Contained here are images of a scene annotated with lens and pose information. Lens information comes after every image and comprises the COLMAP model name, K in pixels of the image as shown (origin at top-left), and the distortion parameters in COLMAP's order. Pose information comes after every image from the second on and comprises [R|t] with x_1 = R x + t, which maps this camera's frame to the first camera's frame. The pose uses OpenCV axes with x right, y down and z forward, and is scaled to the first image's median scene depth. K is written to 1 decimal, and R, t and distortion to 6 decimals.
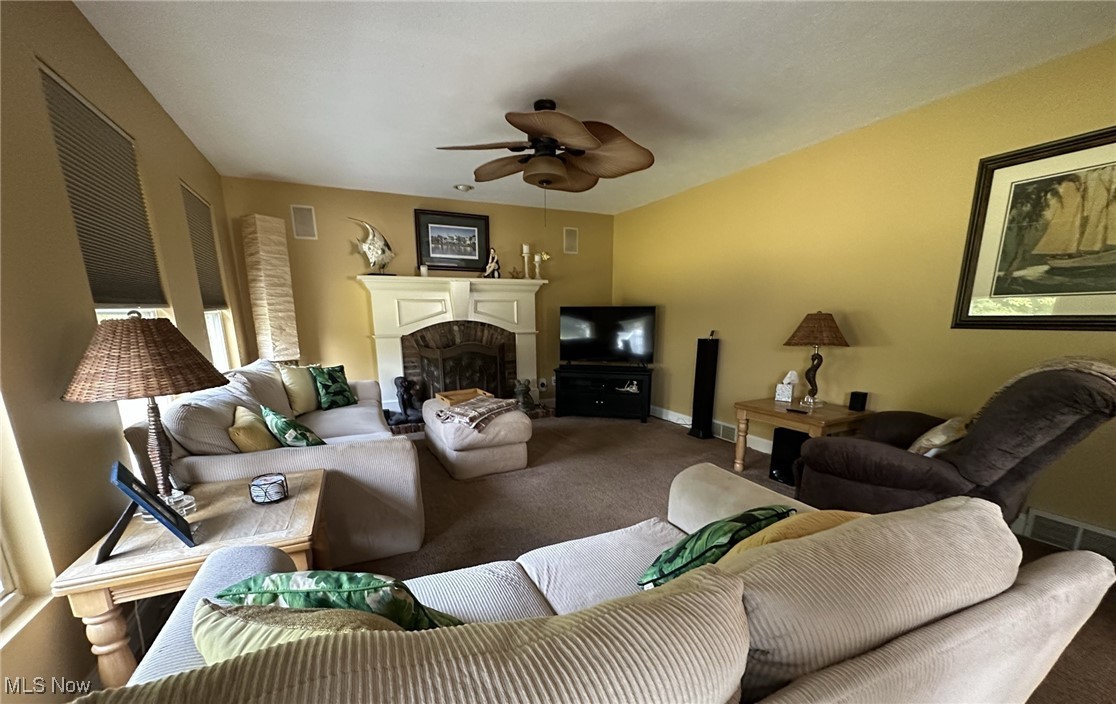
lens RADIAL K [[445.5, 0, 561.0], [0, 445.5, 417.7], [0, 0, 1]] dist [0.000234, -0.000089]
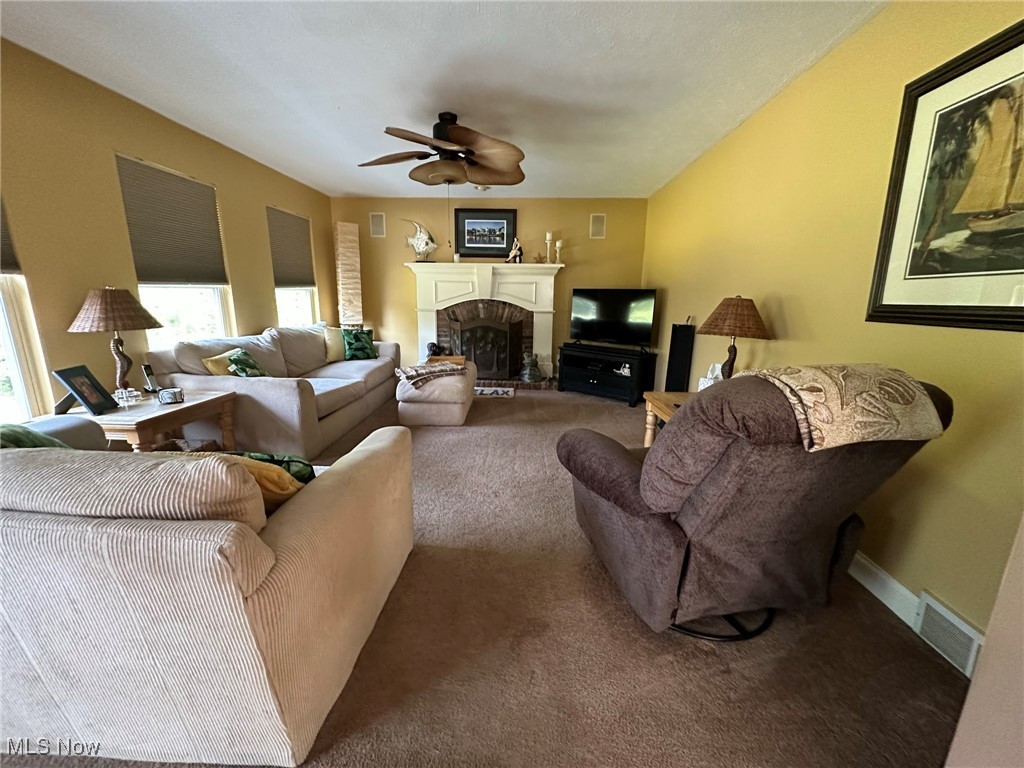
lens RADIAL K [[409.6, 0, 512.0], [0, 409.6, 384.0], [0, 0, 1]] dist [0.000254, 0.000418]
pose [[0.882838, 0.117295, -0.454796, 0.384149], [-0.125204, 0.992048, 0.012814, -0.019186], [0.452682, 0.045630, 0.890504, 0.080165]]
